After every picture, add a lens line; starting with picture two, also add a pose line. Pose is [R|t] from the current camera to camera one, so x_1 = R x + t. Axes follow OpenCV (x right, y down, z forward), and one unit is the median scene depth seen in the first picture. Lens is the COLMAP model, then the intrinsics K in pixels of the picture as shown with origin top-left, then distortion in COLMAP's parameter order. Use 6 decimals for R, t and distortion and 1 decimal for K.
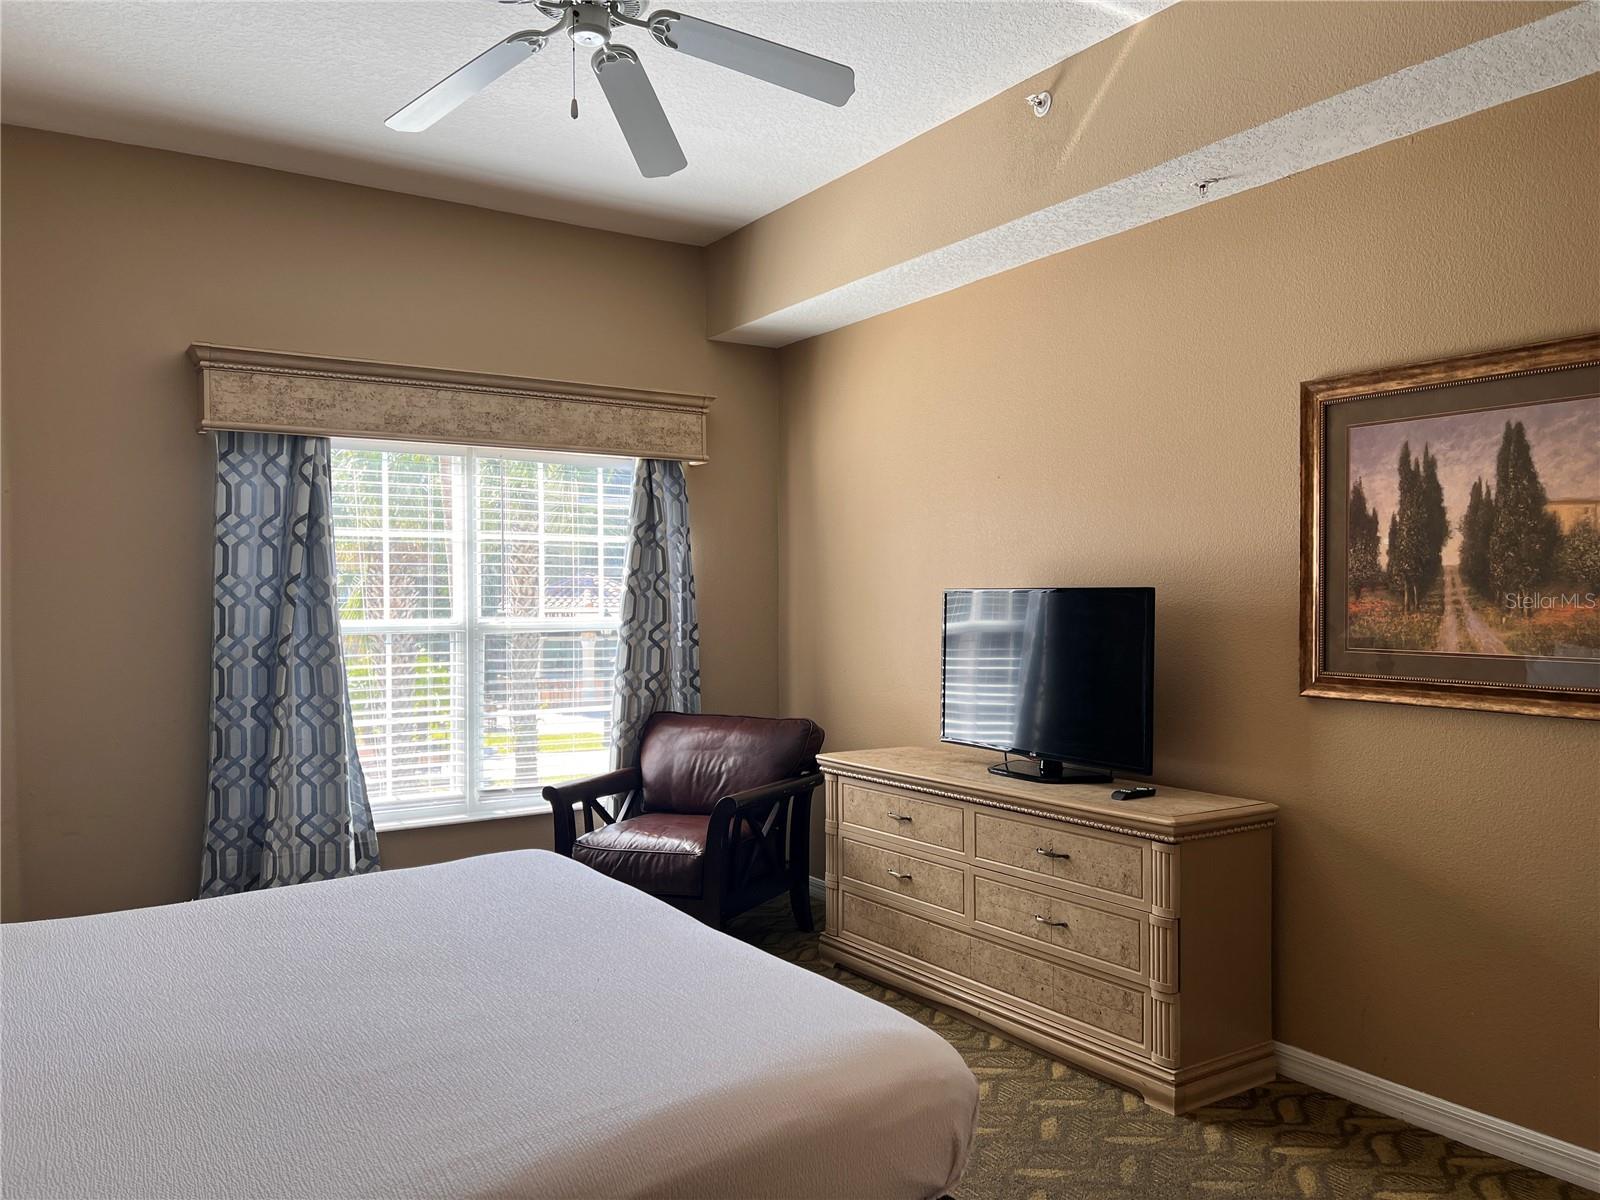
lens RADIAL K [[1158.7, 0, 803.1], [0, 1158.7, 612.9], [0, 0, 1]] dist [0.076446, -0.202127]
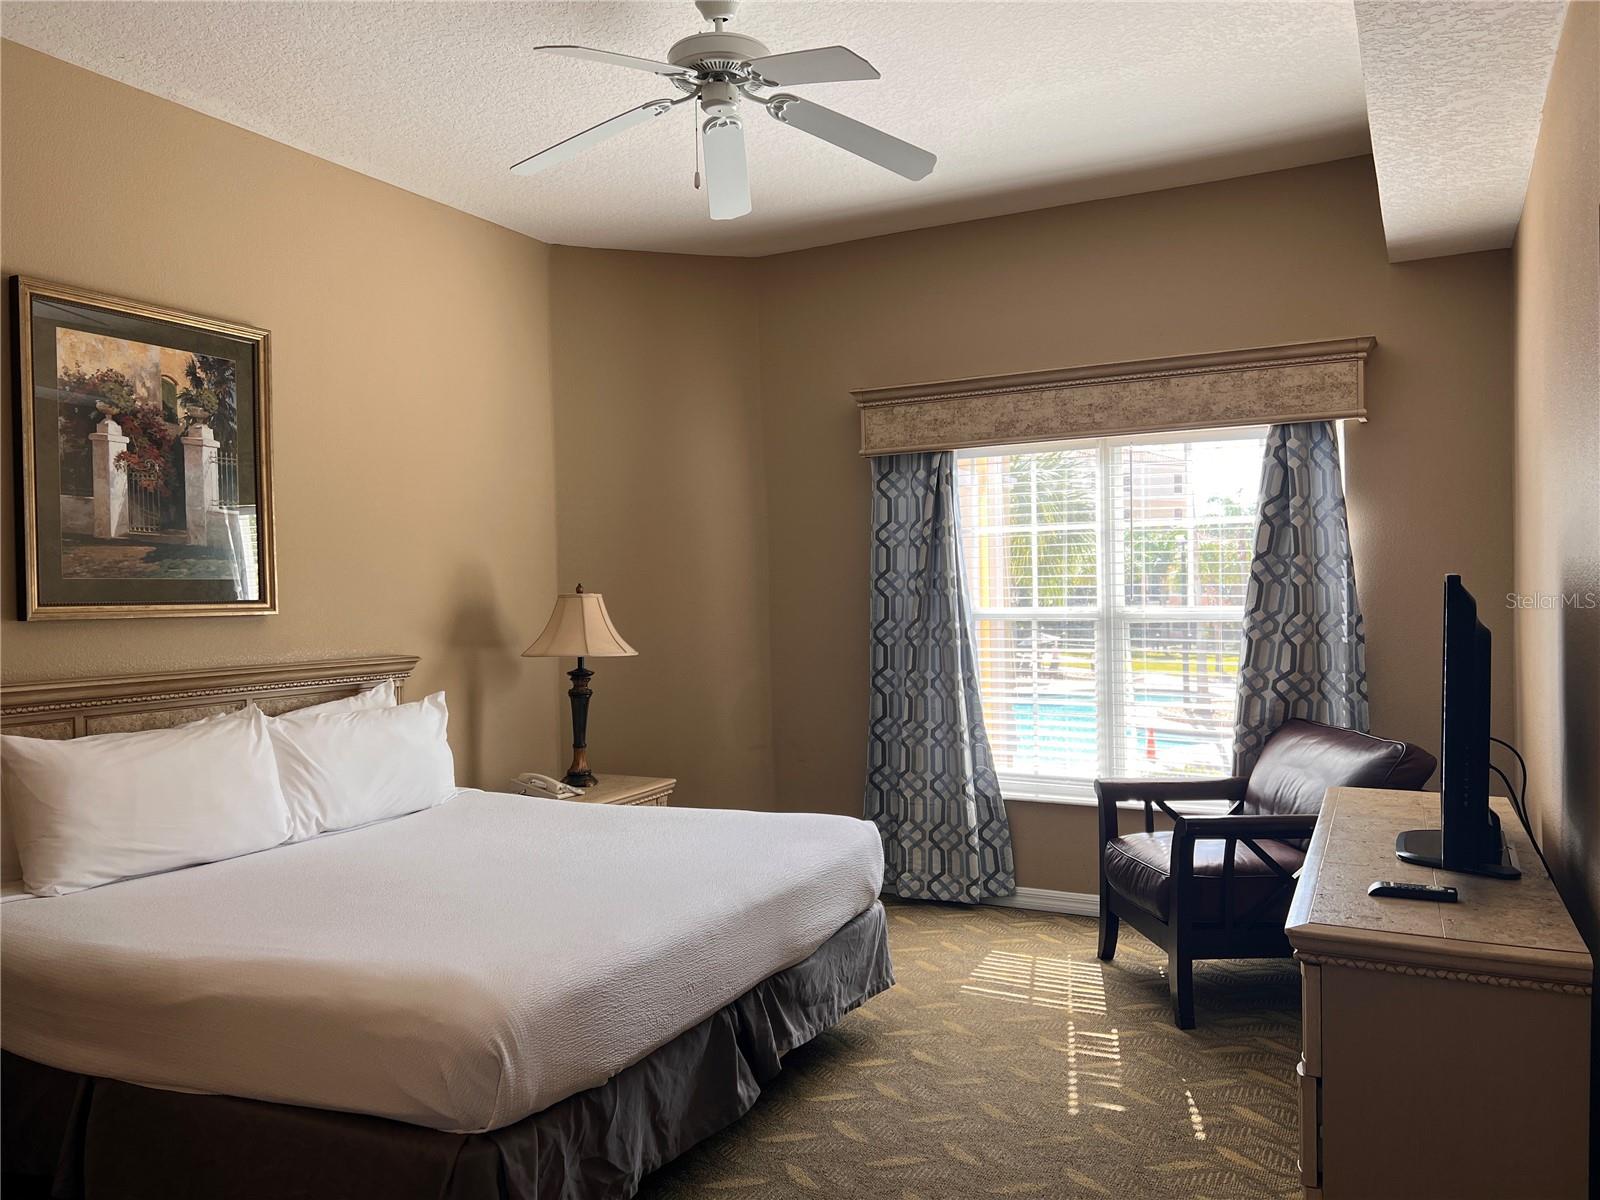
lens RADIAL K [[1158.7, 0, 803.1], [0, 1158.7, 612.9], [0, 0, 1]] dist [0.076446, -0.202127]
pose [[0.484700, 0.015870, -0.874536, 0.508886], [0.002816, 0.999802, 0.019704, -0.011780], [0.874676, -0.012013, 0.484559, 0.298005]]
